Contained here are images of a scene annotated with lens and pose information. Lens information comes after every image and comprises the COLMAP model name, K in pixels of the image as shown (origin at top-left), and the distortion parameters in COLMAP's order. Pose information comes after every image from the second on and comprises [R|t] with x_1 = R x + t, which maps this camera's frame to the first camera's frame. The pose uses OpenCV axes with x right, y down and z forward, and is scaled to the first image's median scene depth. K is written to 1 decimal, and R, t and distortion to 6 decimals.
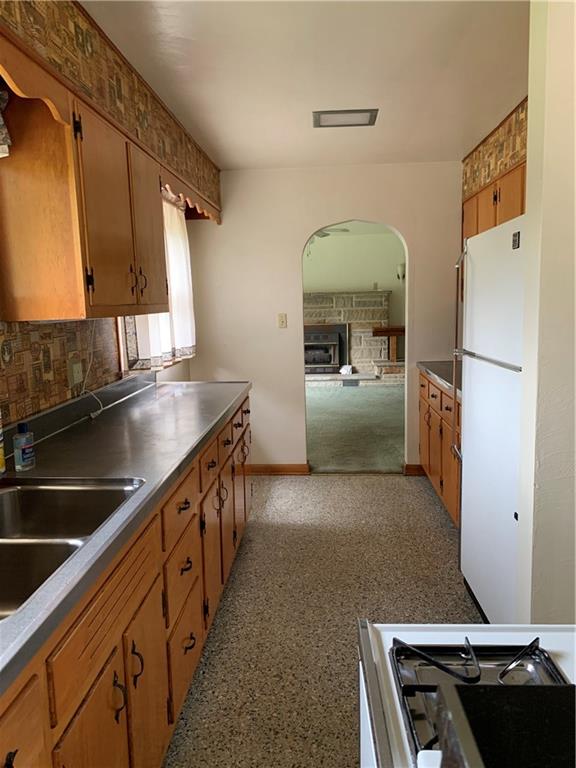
lens RADIAL K [[599.5, 0, 288.0], [0, 599.5, 384.0], [0, 0, 1]] dist [0.098030, -0.109610]
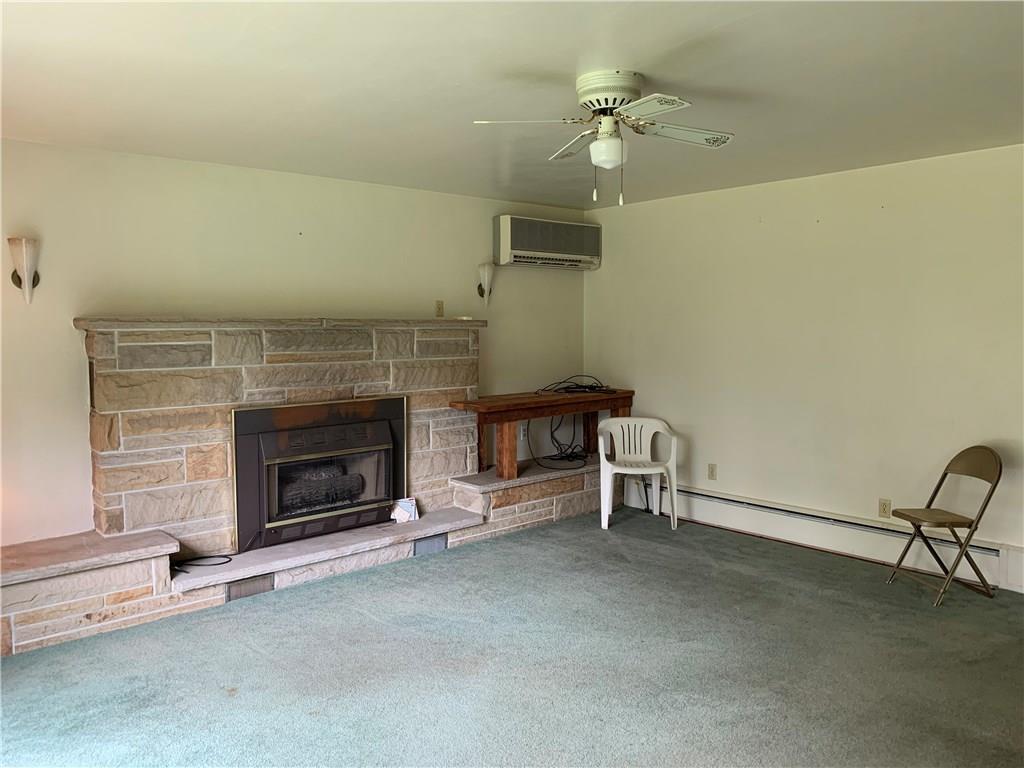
lens RADIAL K [[799.4, 0, 522.3], [0, 799.4, 380.6], [0, 0, 1]] dist [0.098030, -0.109610]
pose [[0.696485, -0.030115, 0.716940, -0.233425], [0.081538, 0.995969, -0.037376, -0.083978], [-0.712924, 0.084490, 0.696133, 0.563112]]
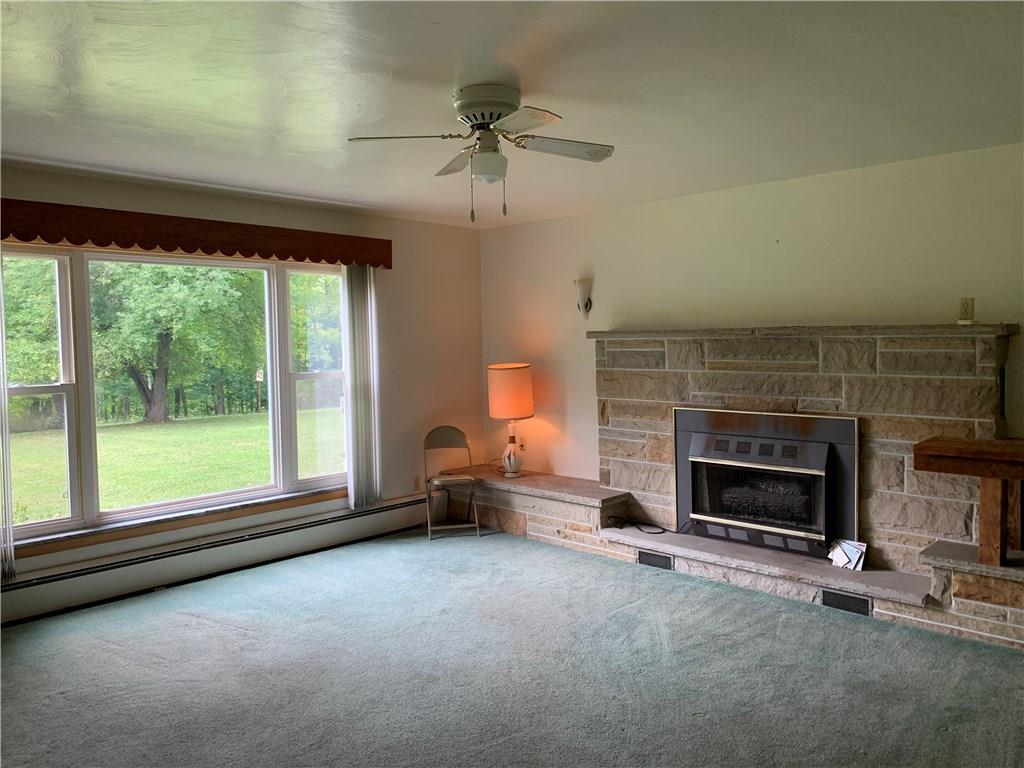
lens RADIAL K [[799.4, 0, 522.3], [0, 799.4, 380.6], [0, 0, 1]] dist [0.098030, -0.109610]
pose [[0.768440, 0.050052, -0.637962, 0.243018], [-0.092860, 0.995106, -0.033781, -0.088598], [0.633149, 0.085200, 0.769327, 0.527523]]
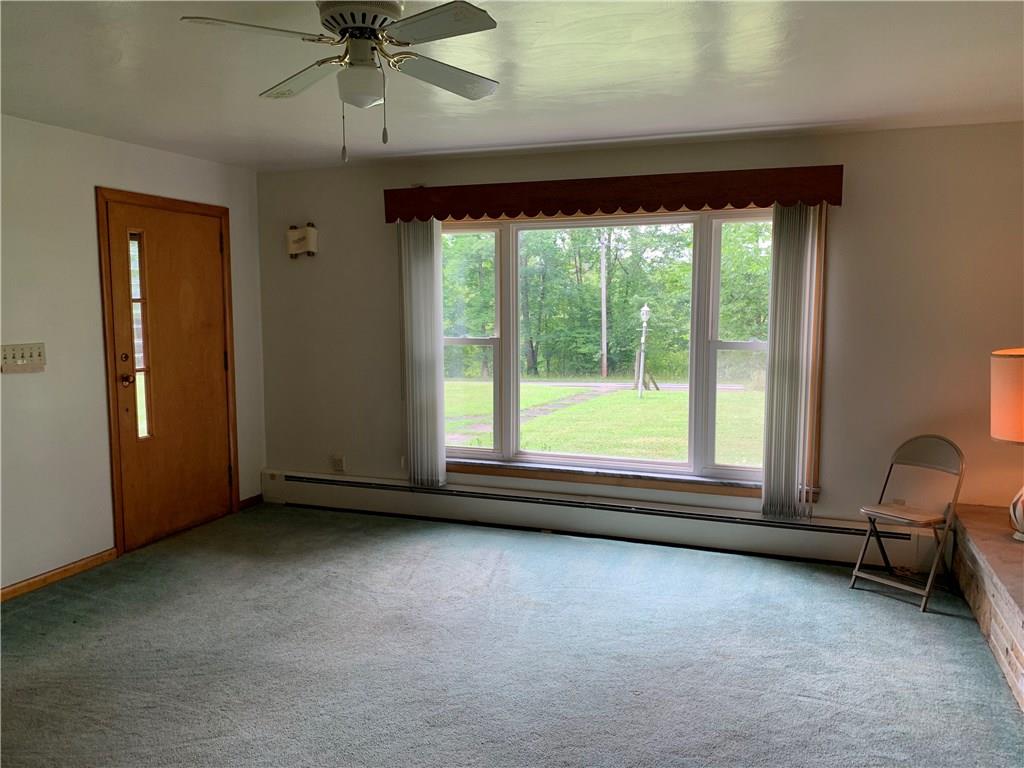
lens RADIAL K [[799.4, 0, 522.3], [0, 799.4, 380.6], [0, 0, 1]] dist [0.098030, -0.109610]
pose [[-0.295073, 0.118180, -0.948138, 0.257876], [-0.122090, 0.979523, 0.160089, -0.137910], [0.947642, 0.162996, -0.274602, 0.884977]]
